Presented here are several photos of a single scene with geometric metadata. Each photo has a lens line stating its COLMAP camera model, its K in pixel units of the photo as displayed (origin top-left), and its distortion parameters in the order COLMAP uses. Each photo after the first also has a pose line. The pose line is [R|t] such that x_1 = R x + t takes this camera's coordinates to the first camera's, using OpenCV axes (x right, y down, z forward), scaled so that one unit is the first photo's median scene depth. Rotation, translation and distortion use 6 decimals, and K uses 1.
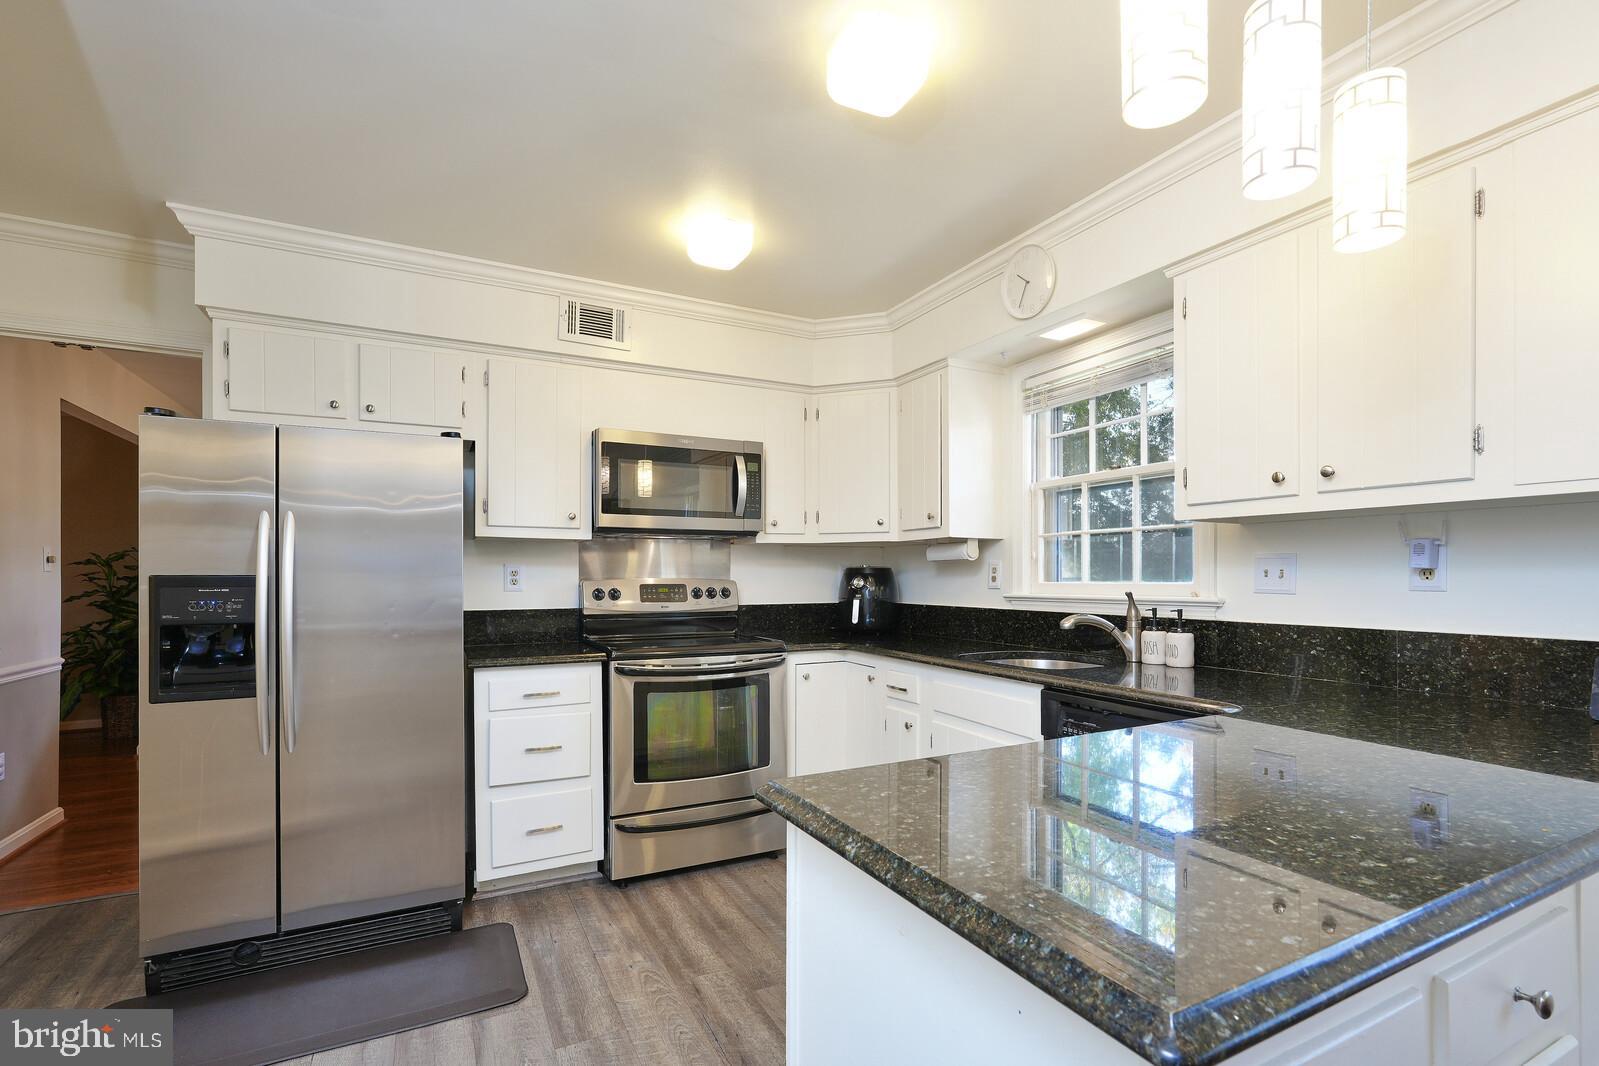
lens RADIAL K [[730.2, 0, 804.4], [0, 730.2, 574.1], [0, 0, 1]] dist [-0.001106, 0.003593]
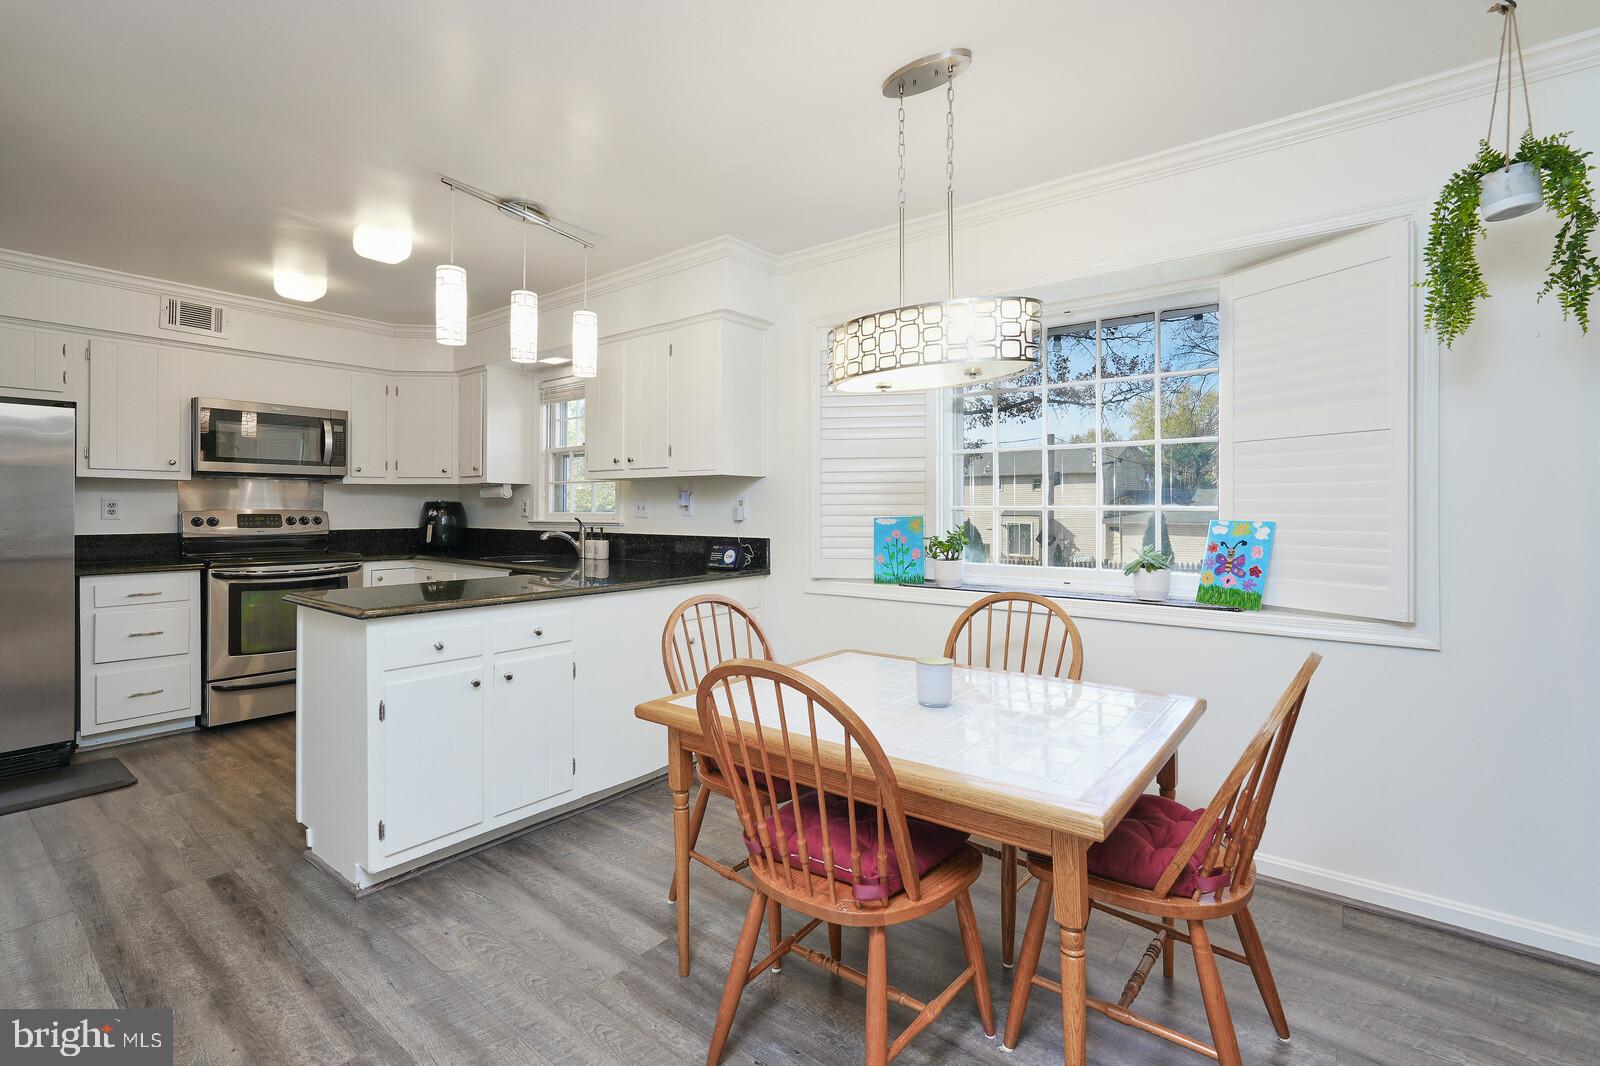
lens RADIAL K [[730.7, 0, 806.5], [0, 730.7, 507.4], [0, 0, 1]] dist [-0.001106, 0.003593]
pose [[0.912092, 0.004090, 0.409964, 0.184104], [-0.004386, 0.999990, -0.000218, -0.002368], [-0.409961, -0.001600, 0.912102, -0.671432]]
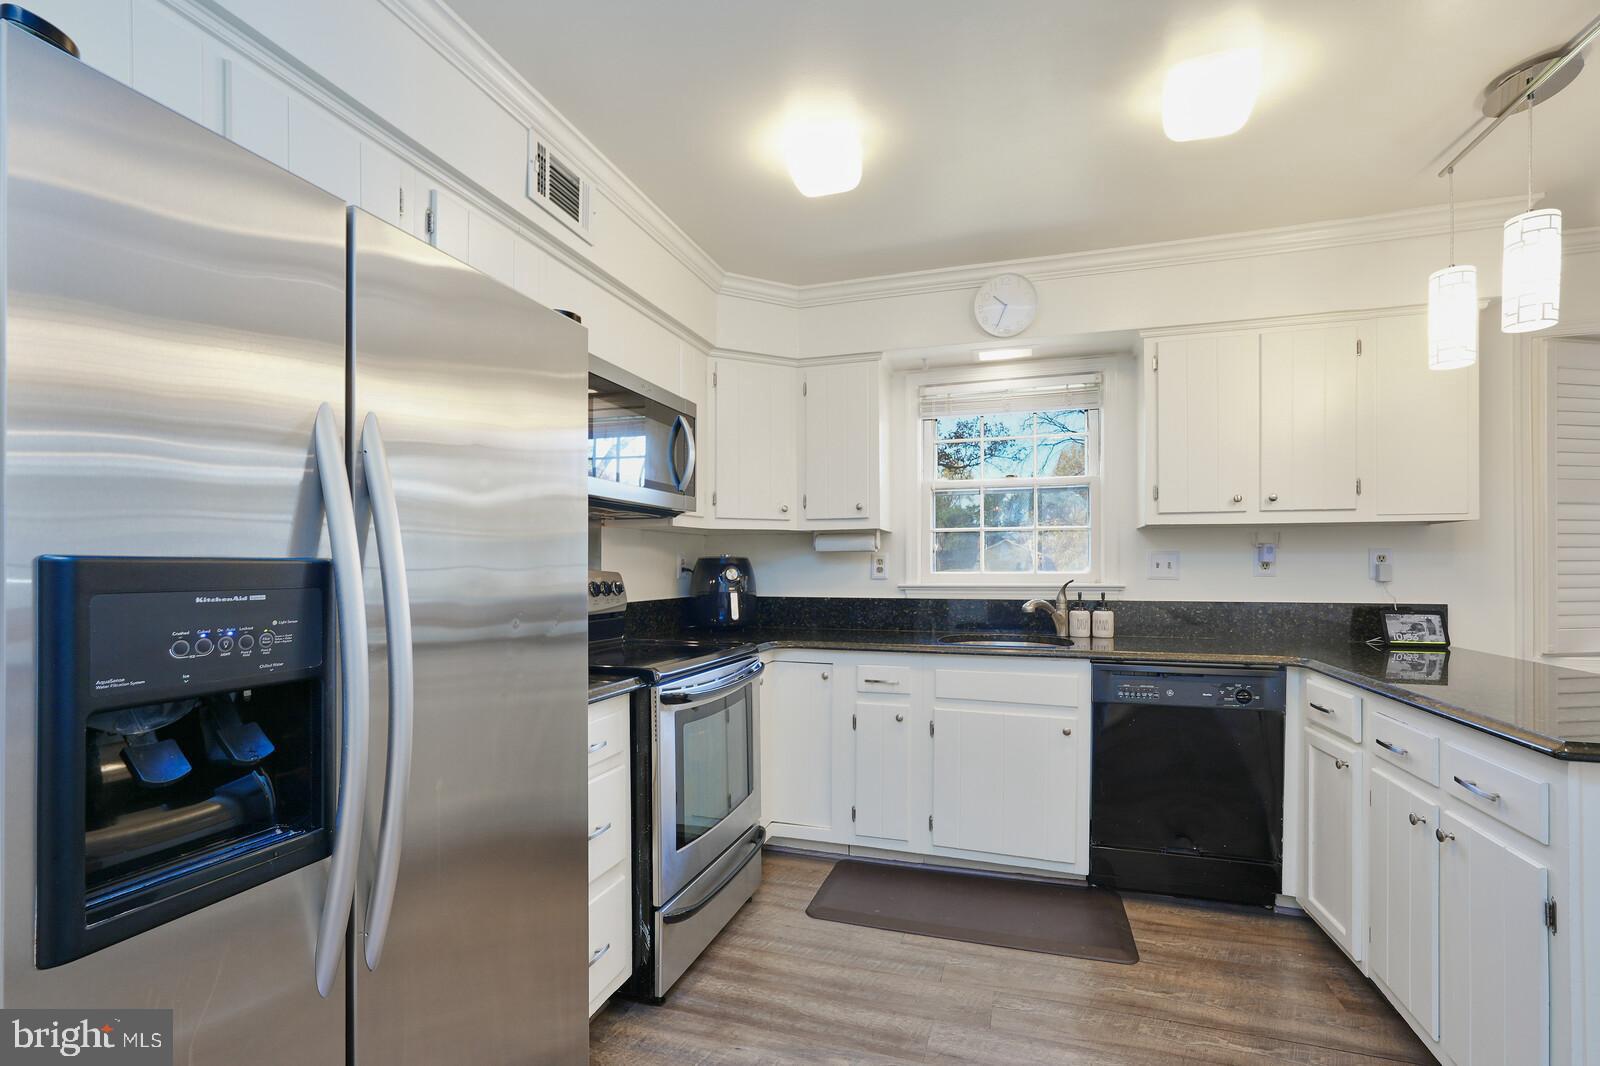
lens RADIAL K [[730.7, 0, 796.5], [0, 730.7, 566.4], [0, 0, 1]] dist [-0.001106, 0.003593]
pose [[0.704132, 0.002856, 0.710063, -0.612600], [-0.002314, 0.999996, -0.001728, 0.003619], [-0.710065, -0.000426, 0.704136, 0.373087]]
